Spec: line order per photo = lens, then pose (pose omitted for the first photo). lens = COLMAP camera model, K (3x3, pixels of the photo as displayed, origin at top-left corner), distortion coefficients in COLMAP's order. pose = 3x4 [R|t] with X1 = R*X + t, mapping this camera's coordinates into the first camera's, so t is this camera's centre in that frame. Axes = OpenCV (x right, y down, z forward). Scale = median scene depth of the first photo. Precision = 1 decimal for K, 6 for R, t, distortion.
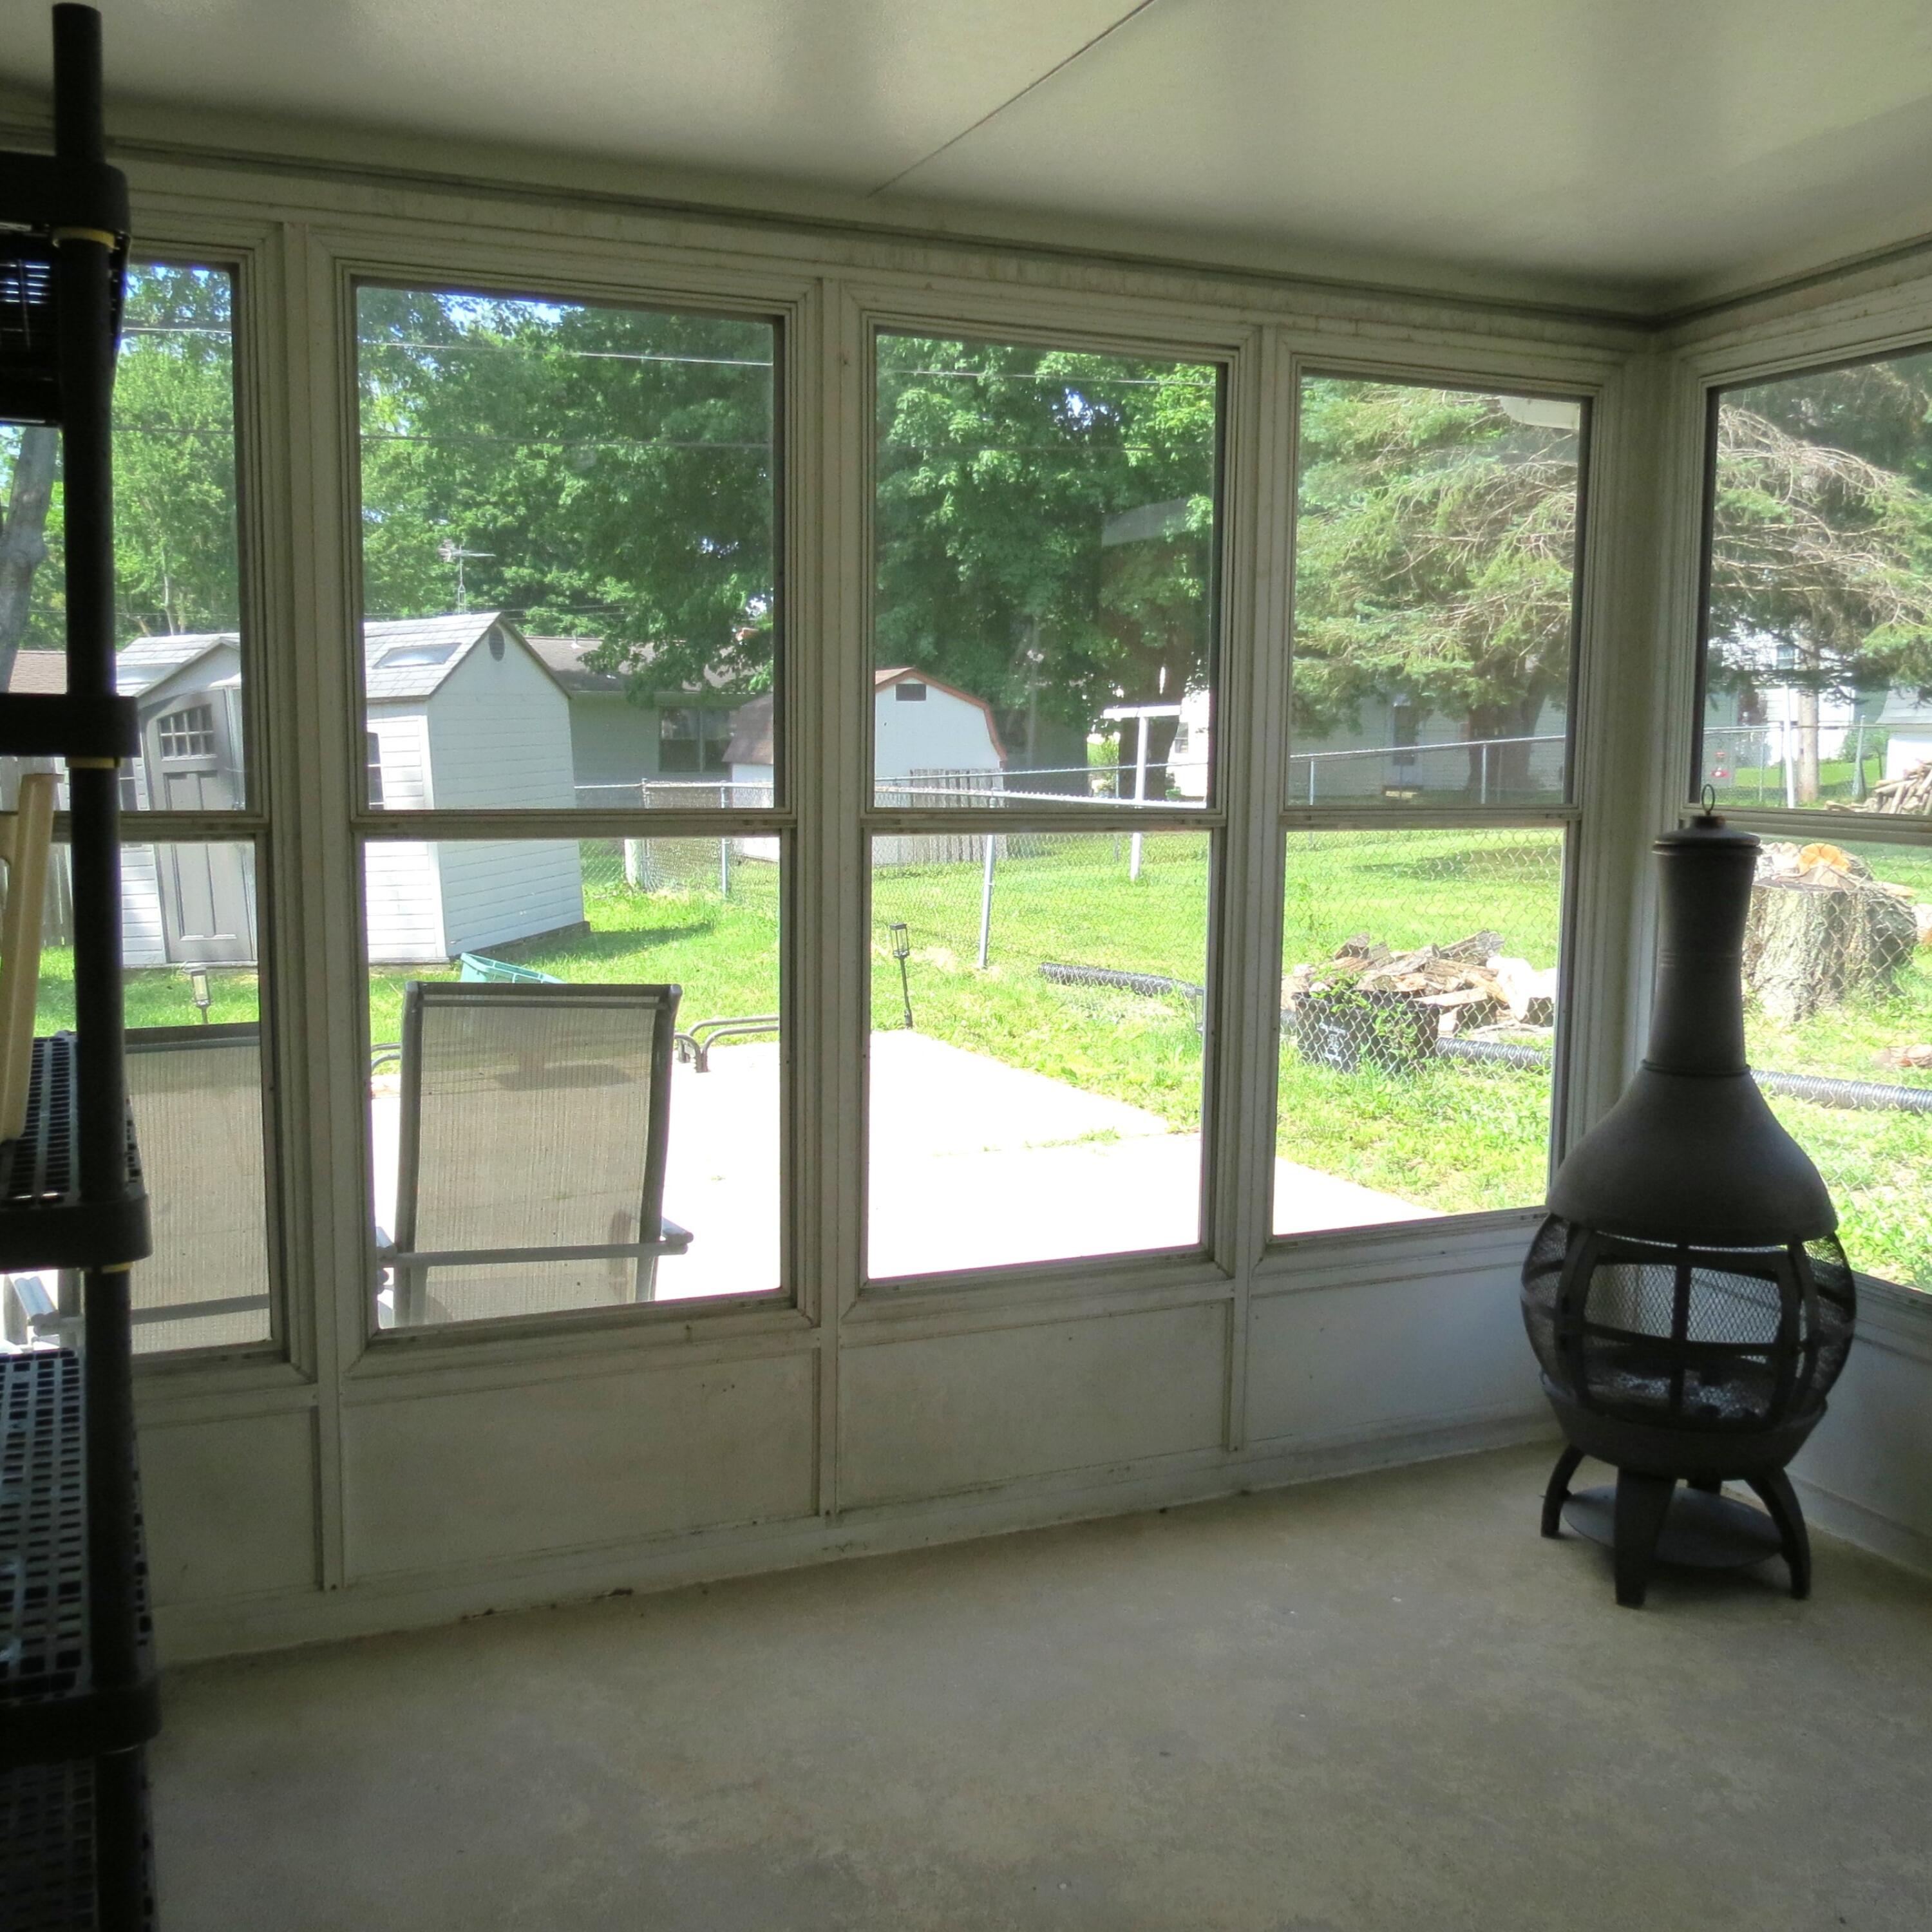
lens RADIAL K [[1971.0, 0, 969.0], [0, 1971.0, 960.1], [0, 0, 1]] dist [-0.026223, 0.000000]
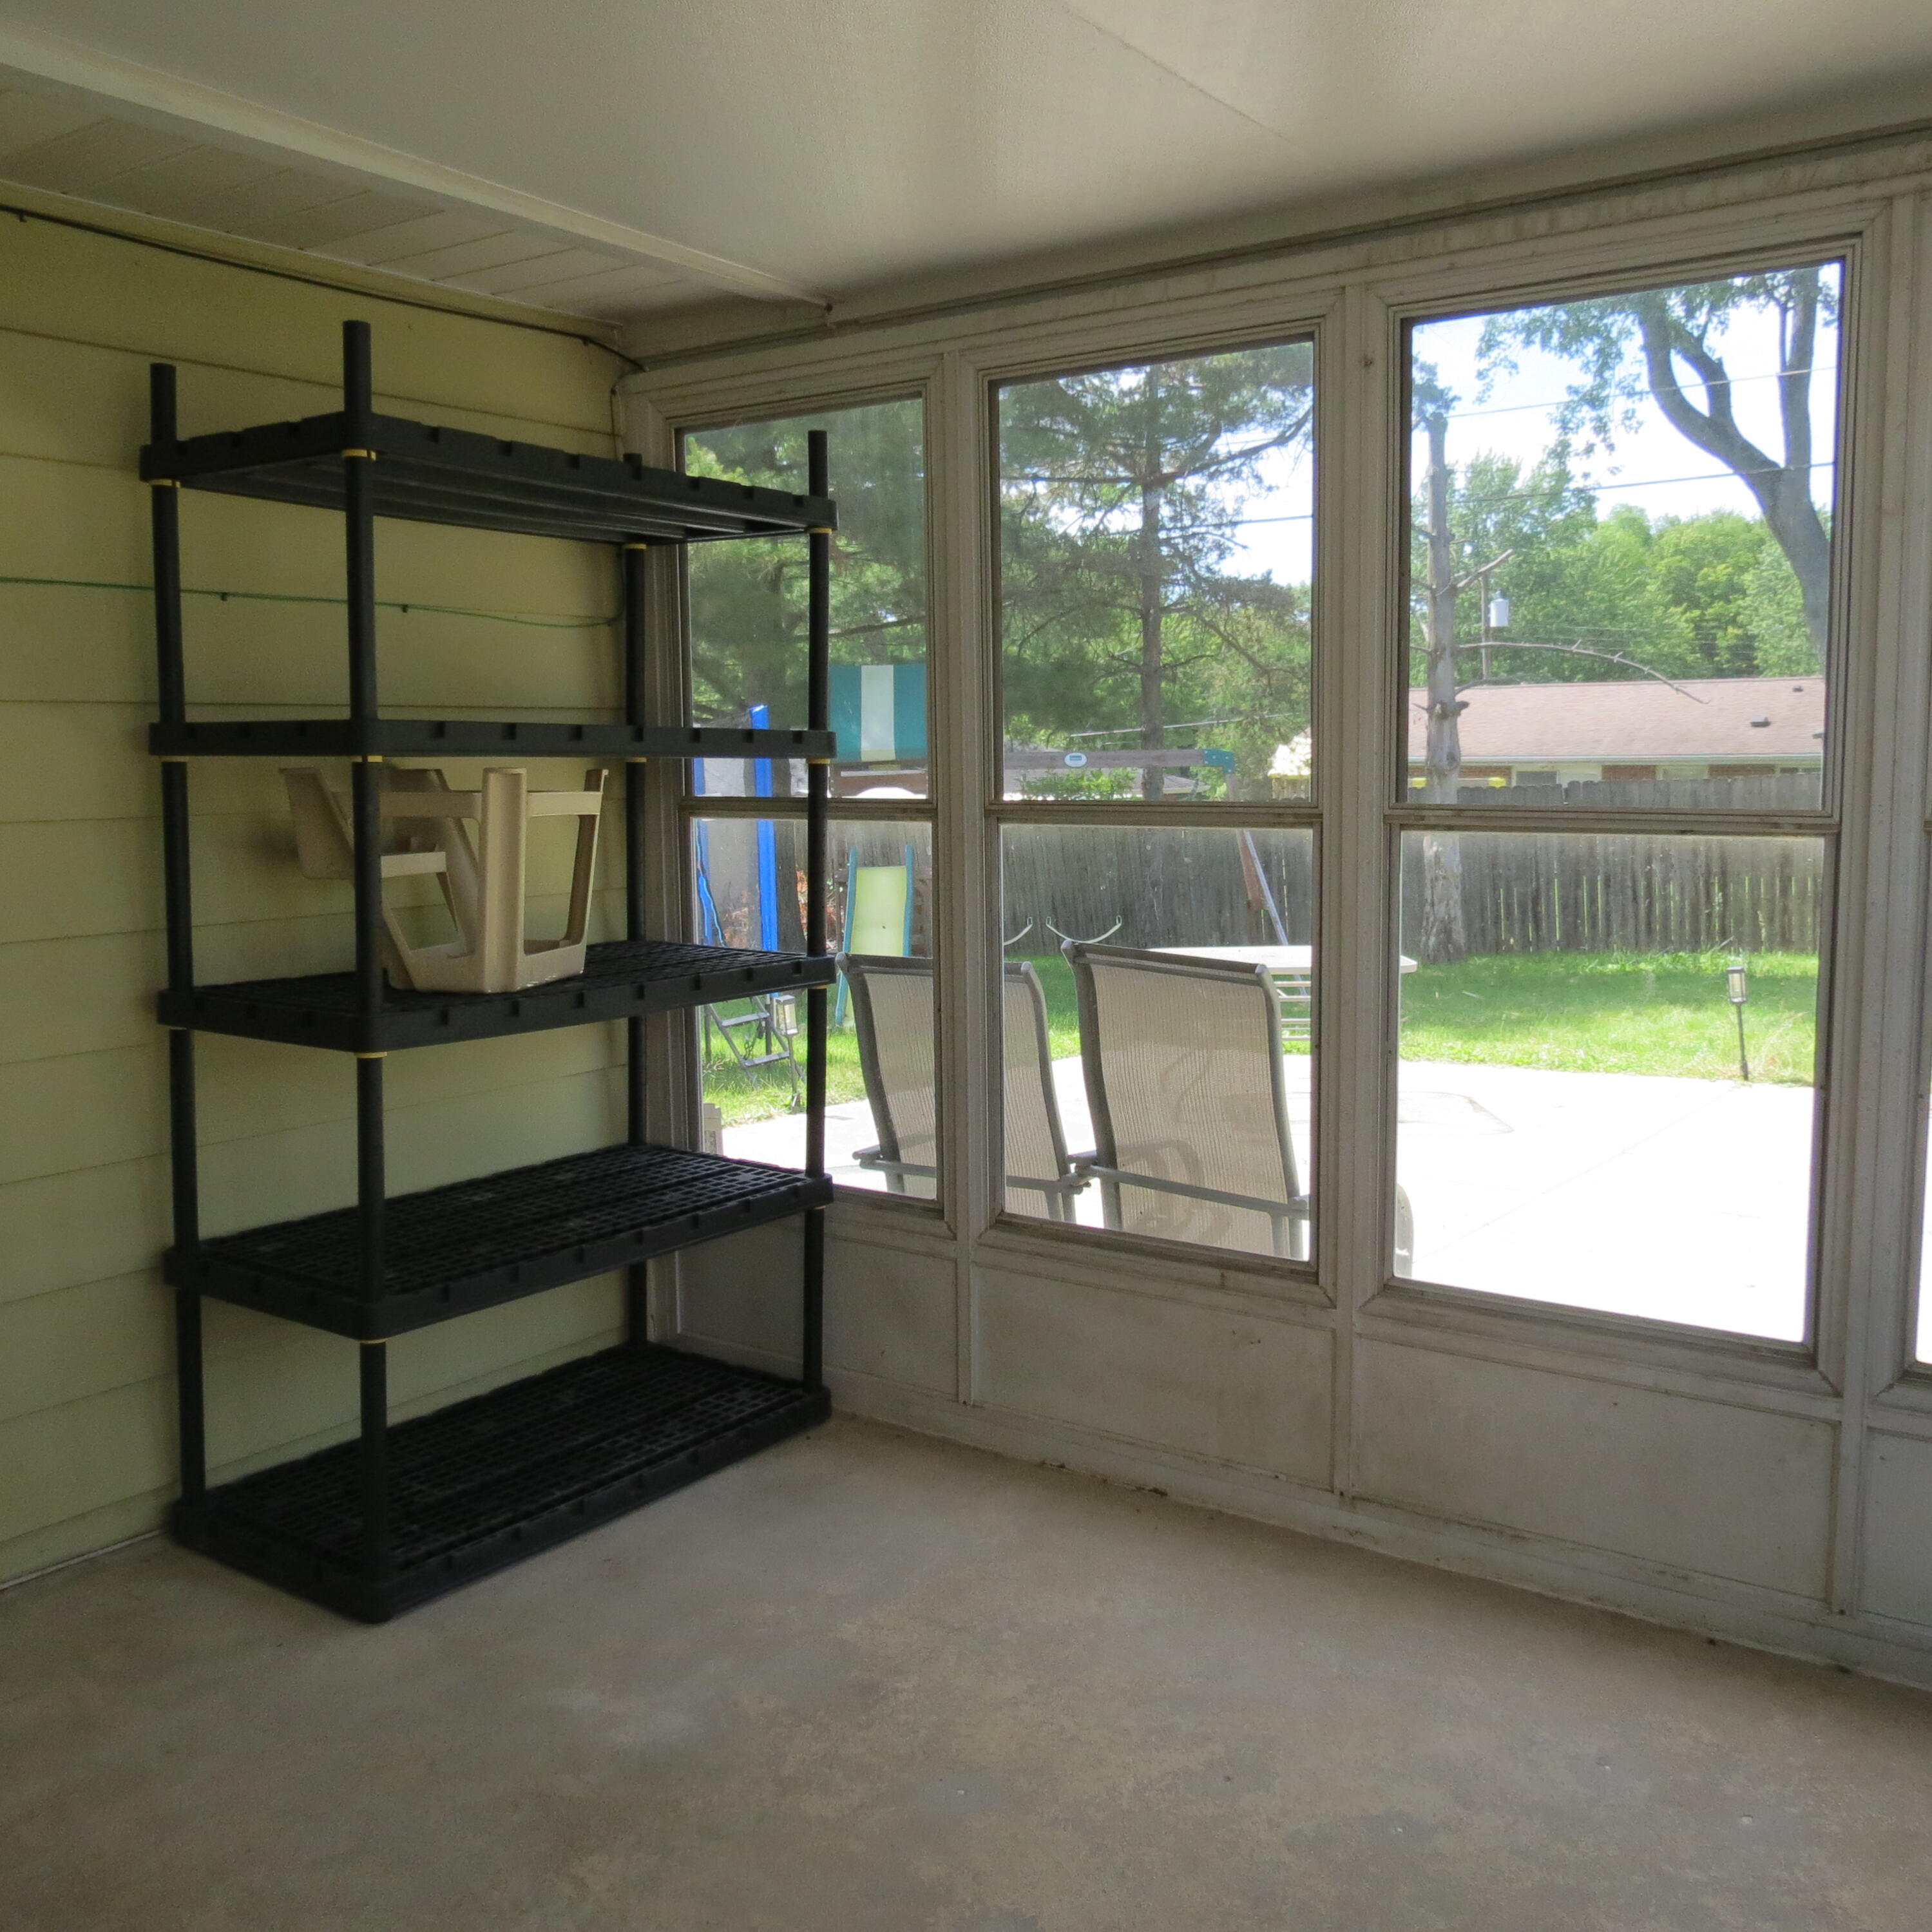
lens RADIAL K [[1867.7, 0, 966.2], [0, 1867.7, 963.0], [0, 0, 1]] dist [-0.013861, 0.000000]
pose [[0.508906, 0.079662, -0.857128, 0.602141], [-0.082634, 0.995631, 0.043472, -0.018271], [0.856847, 0.048705, 0.513266, 0.304598]]
